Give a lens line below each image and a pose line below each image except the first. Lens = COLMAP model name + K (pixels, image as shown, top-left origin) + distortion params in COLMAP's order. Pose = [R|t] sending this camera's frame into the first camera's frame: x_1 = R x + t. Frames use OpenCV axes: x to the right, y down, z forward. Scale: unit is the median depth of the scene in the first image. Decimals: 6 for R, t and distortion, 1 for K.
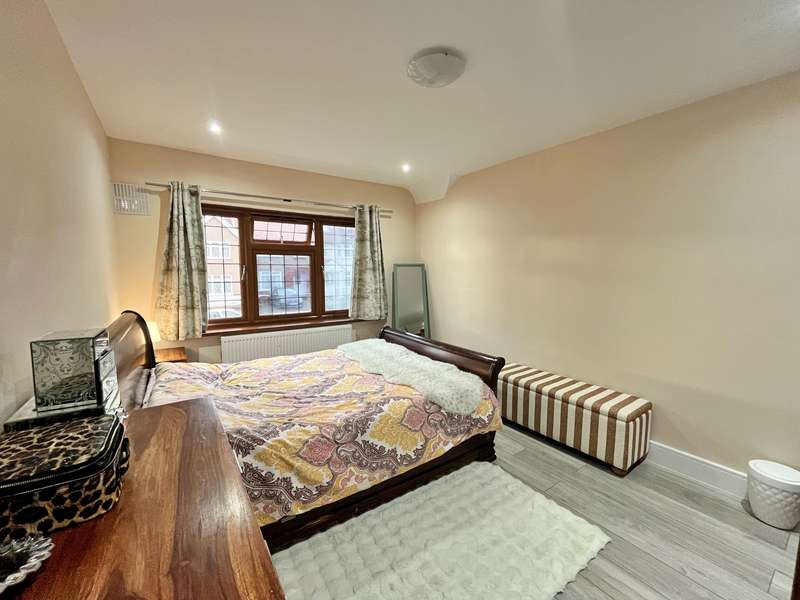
lens RADIAL K [[328.0, 0, 402.8], [0, 328.0, 299.0], [0, 0, 1]] dist [-0.003120, -0.000562]
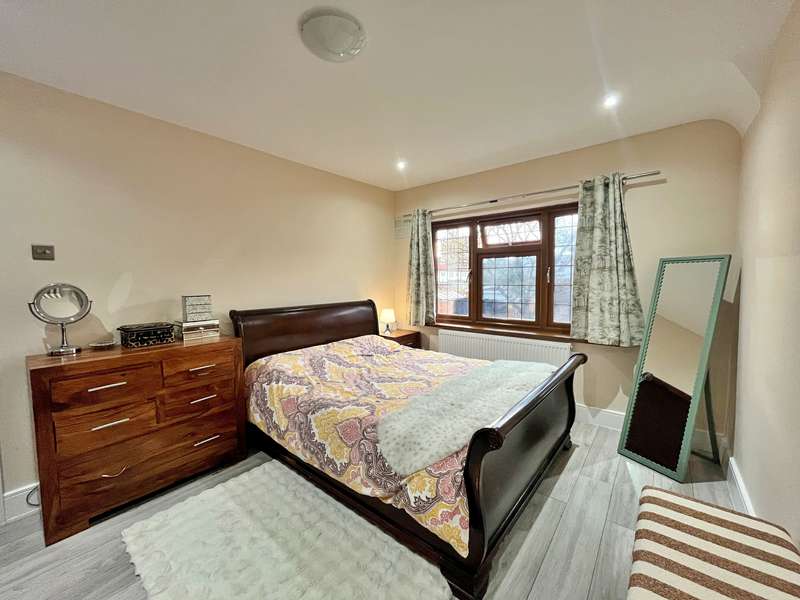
lens RADIAL K [[328.0, 0, 402.8], [0, 328.0, 299.0], [0, 0, 1]] dist [-0.003120, -0.000562]
pose [[0.270254, 0.052518, -0.961356, 0.549101], [-0.079981, 0.996284, 0.031942, -0.021935], [0.959461, 0.068258, 0.273451, 0.517735]]
